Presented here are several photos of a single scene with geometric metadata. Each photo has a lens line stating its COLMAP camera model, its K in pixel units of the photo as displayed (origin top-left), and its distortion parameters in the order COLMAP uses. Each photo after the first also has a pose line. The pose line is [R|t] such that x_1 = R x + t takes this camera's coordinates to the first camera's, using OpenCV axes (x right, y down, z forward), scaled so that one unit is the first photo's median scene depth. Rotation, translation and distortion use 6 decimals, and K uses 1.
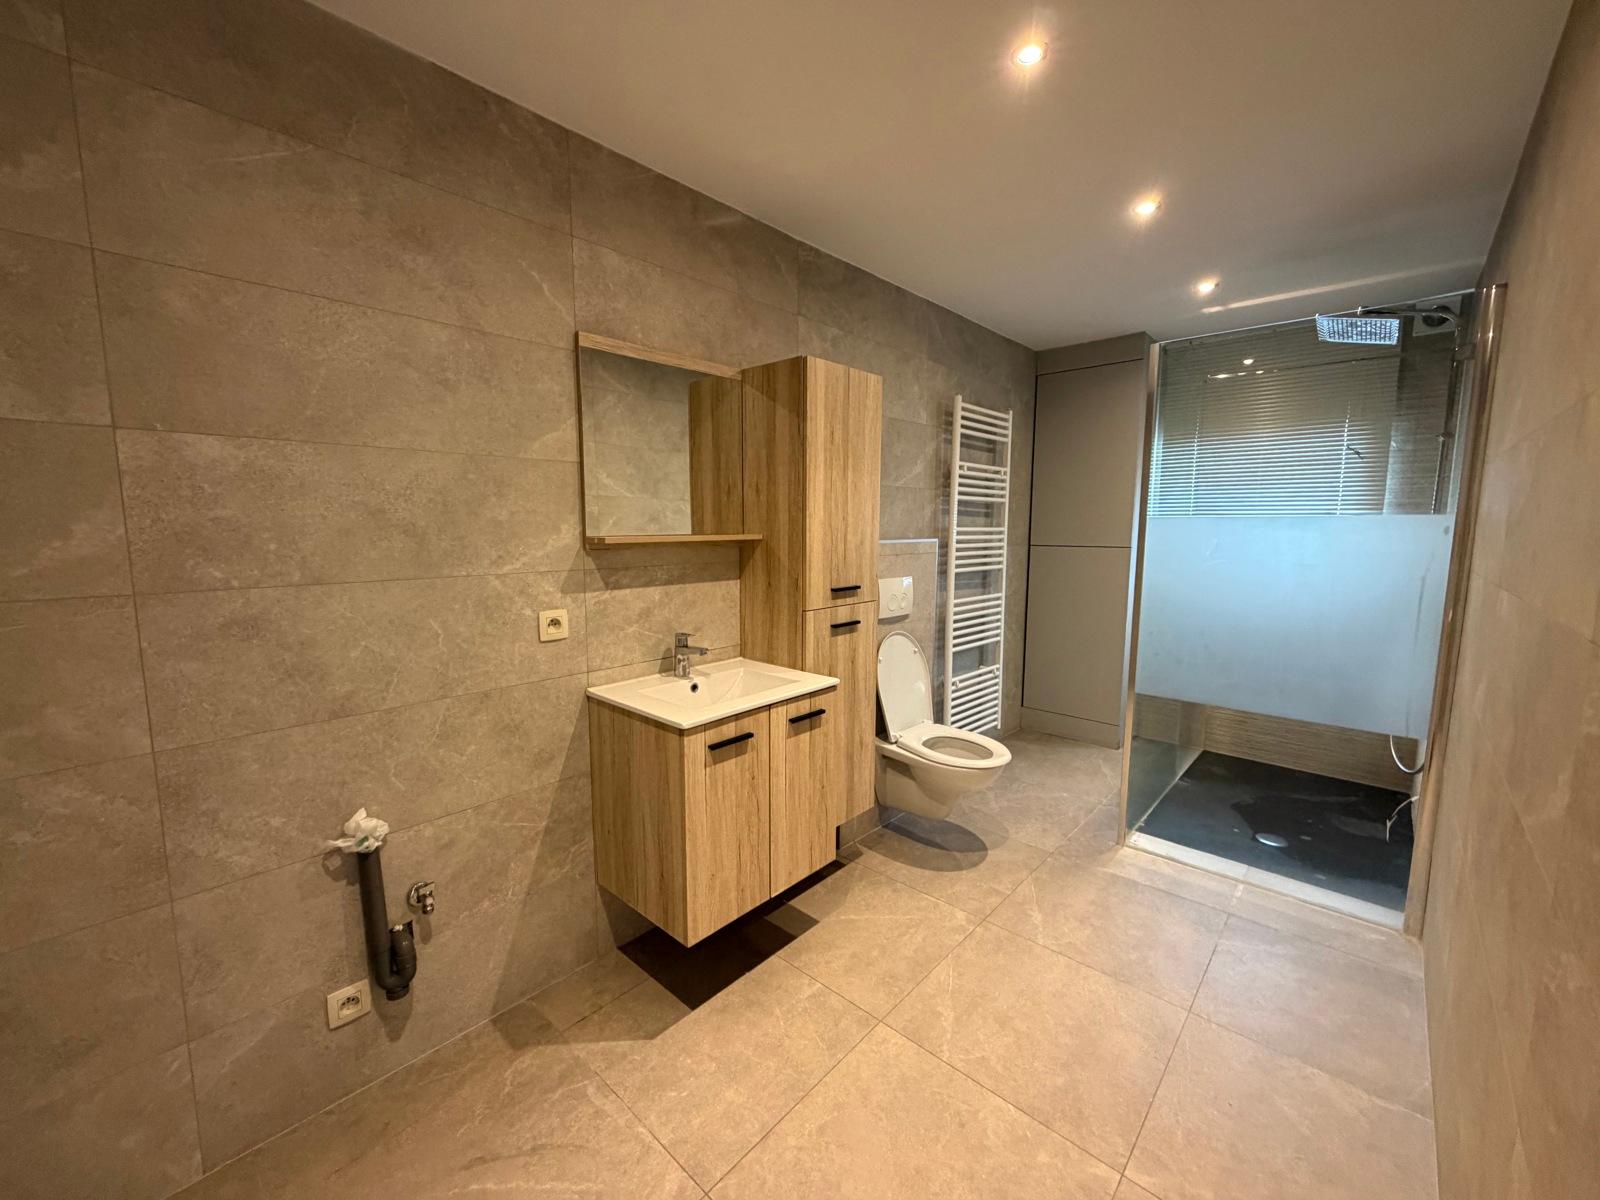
lens RADIAL K [[639.0, 0, 792.1], [0, 639.0, 601.7], [0, 0, 1]] dist [-0.001810, 0.000276]
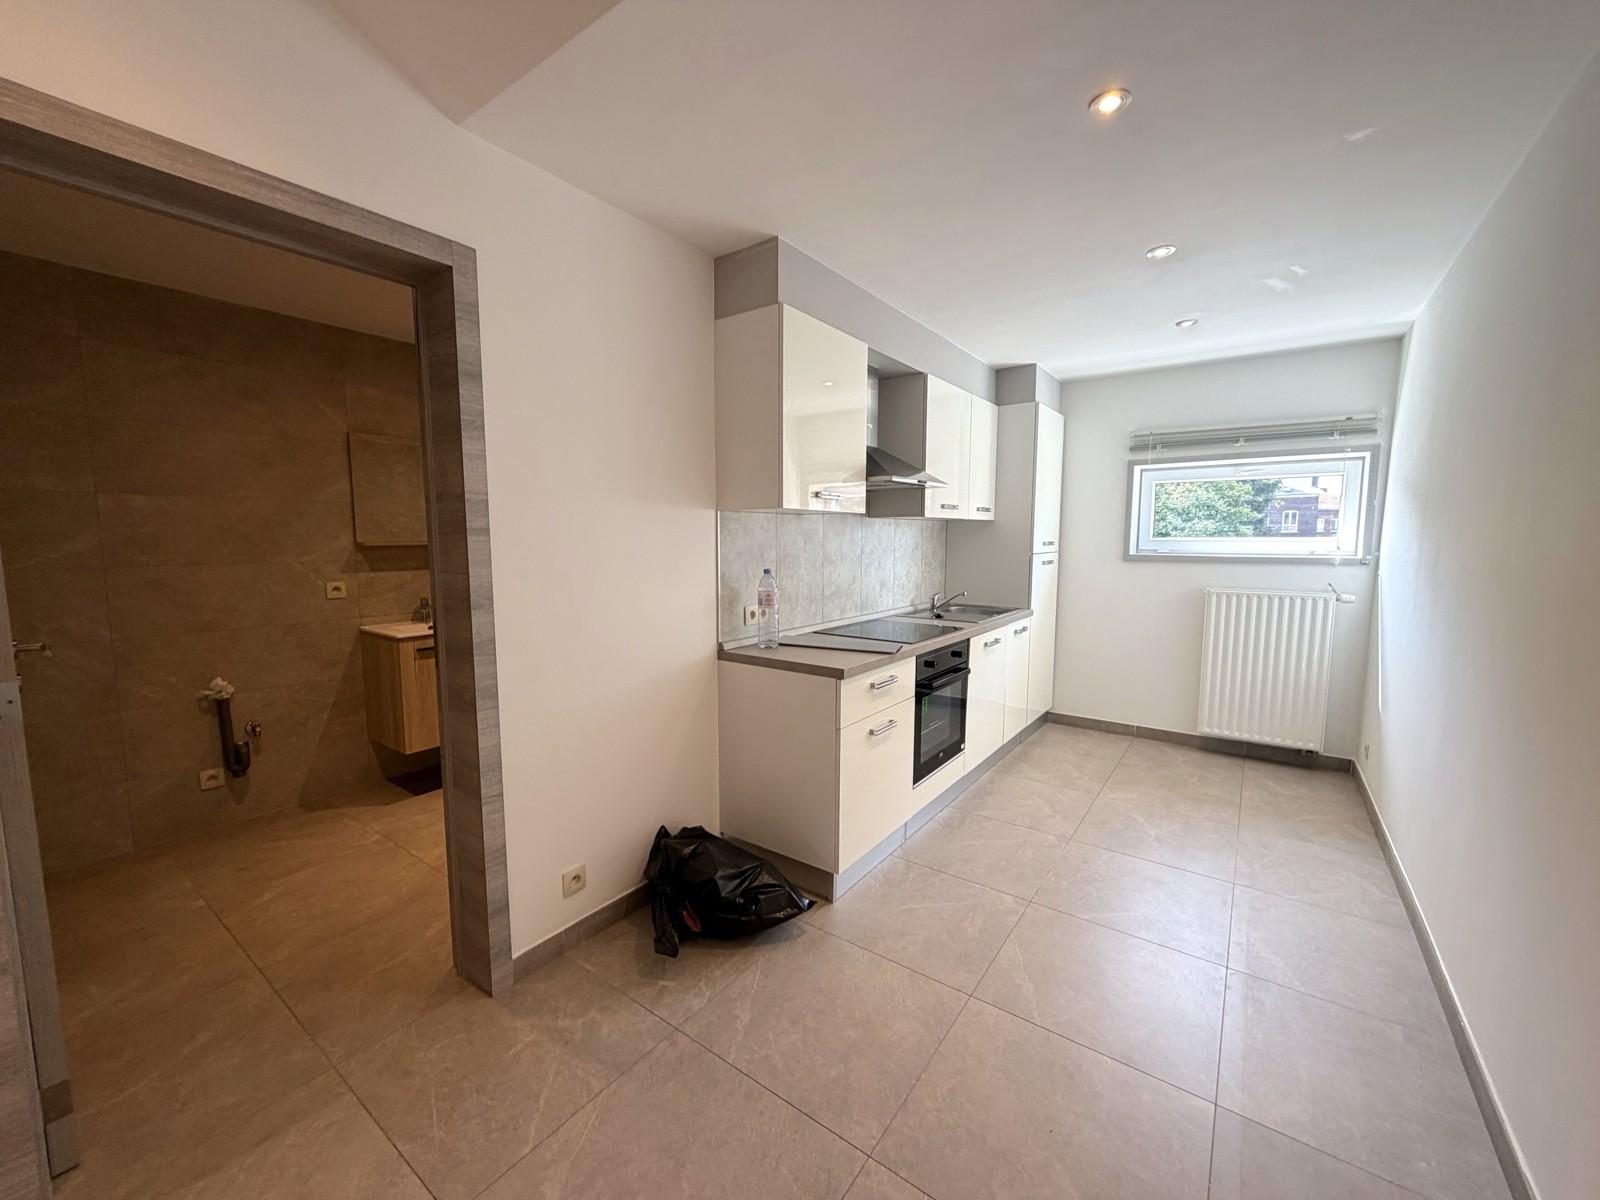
lens RADIAL K [[639.0, 0, 797.0], [0, 639.0, 601.2], [0, 0, 1]] dist [-0.001810, 0.000276]
pose [[0.993028, -0.013047, 0.117156, 0.700838], [0.015386, 0.999699, -0.019085, 0.119213], [-0.116871, 0.020755, 0.992930, -0.943450]]
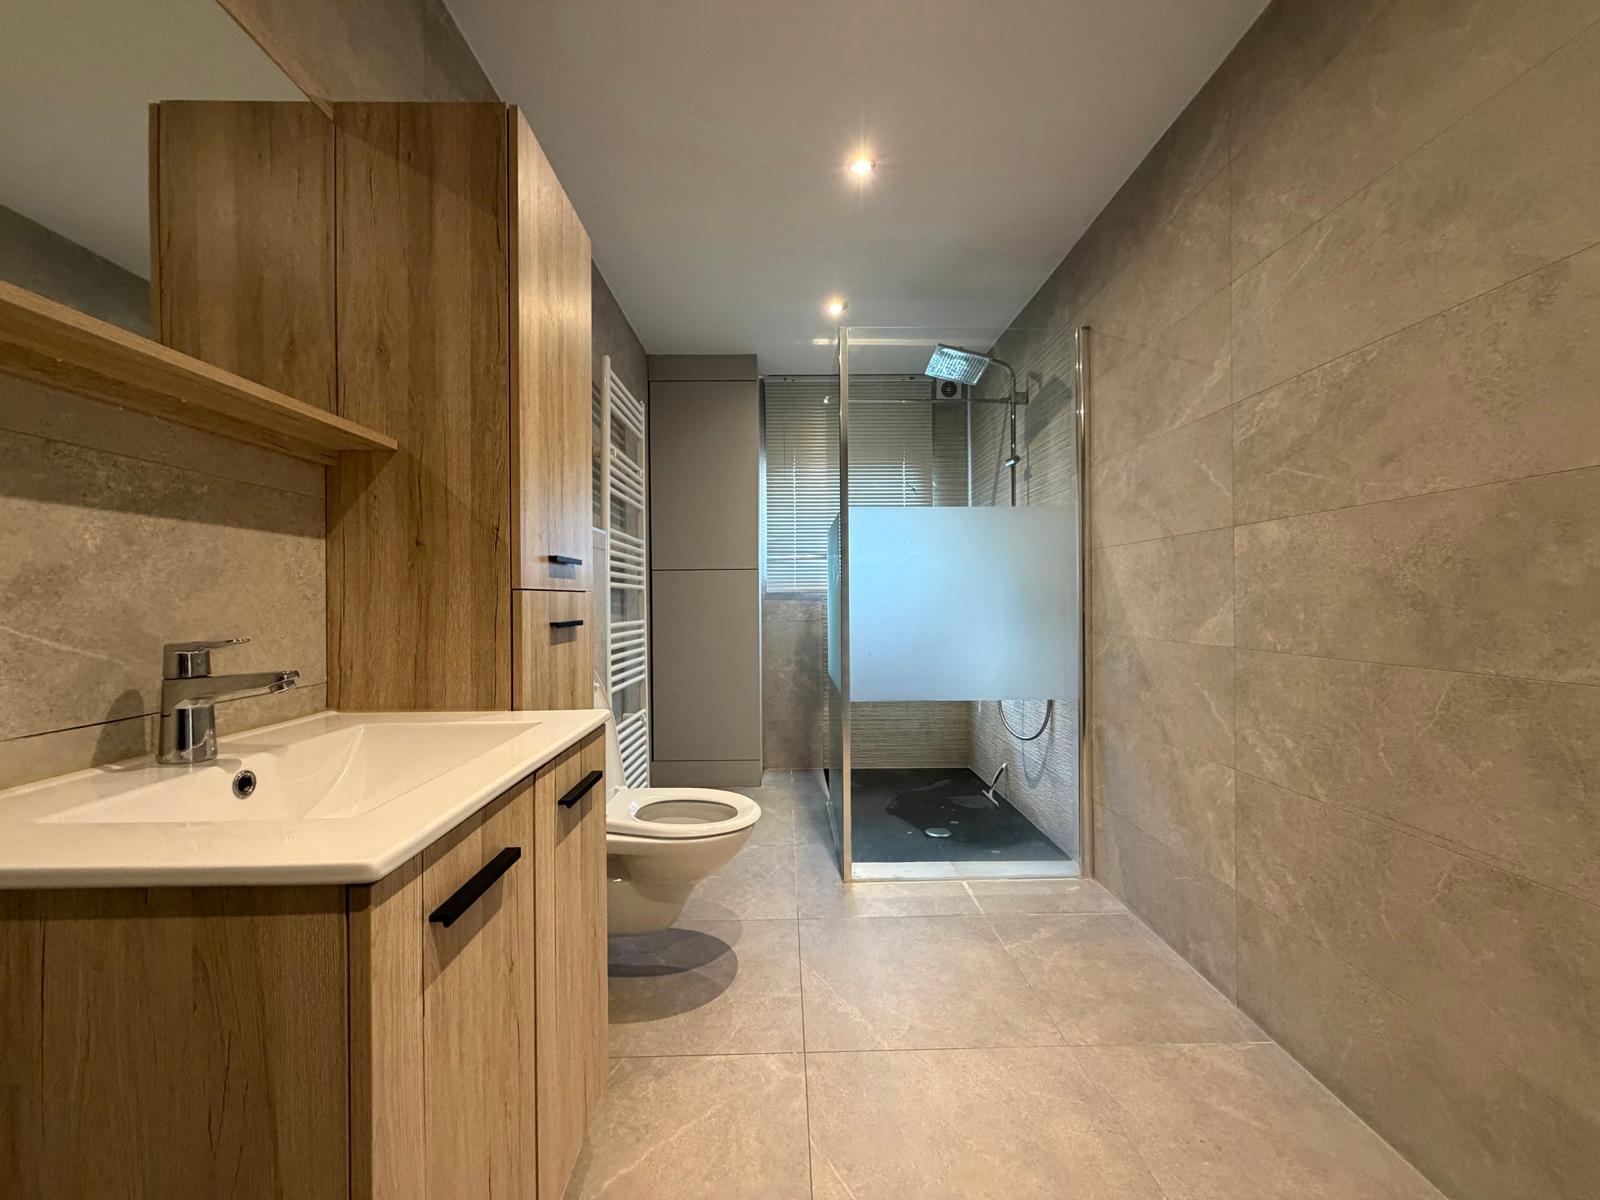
lens RADIAL K [[639.0, 0, 797.9], [0, 639.0, 599.8], [0, 0, 1]] dist [-0.001810, 0.000276]
pose [[0.719228, -0.008933, 0.694717, -0.193396], [0.095400, 0.991716, -0.086015, 0.098878], [-0.688194, 0.128140, 0.714122, 0.546345]]
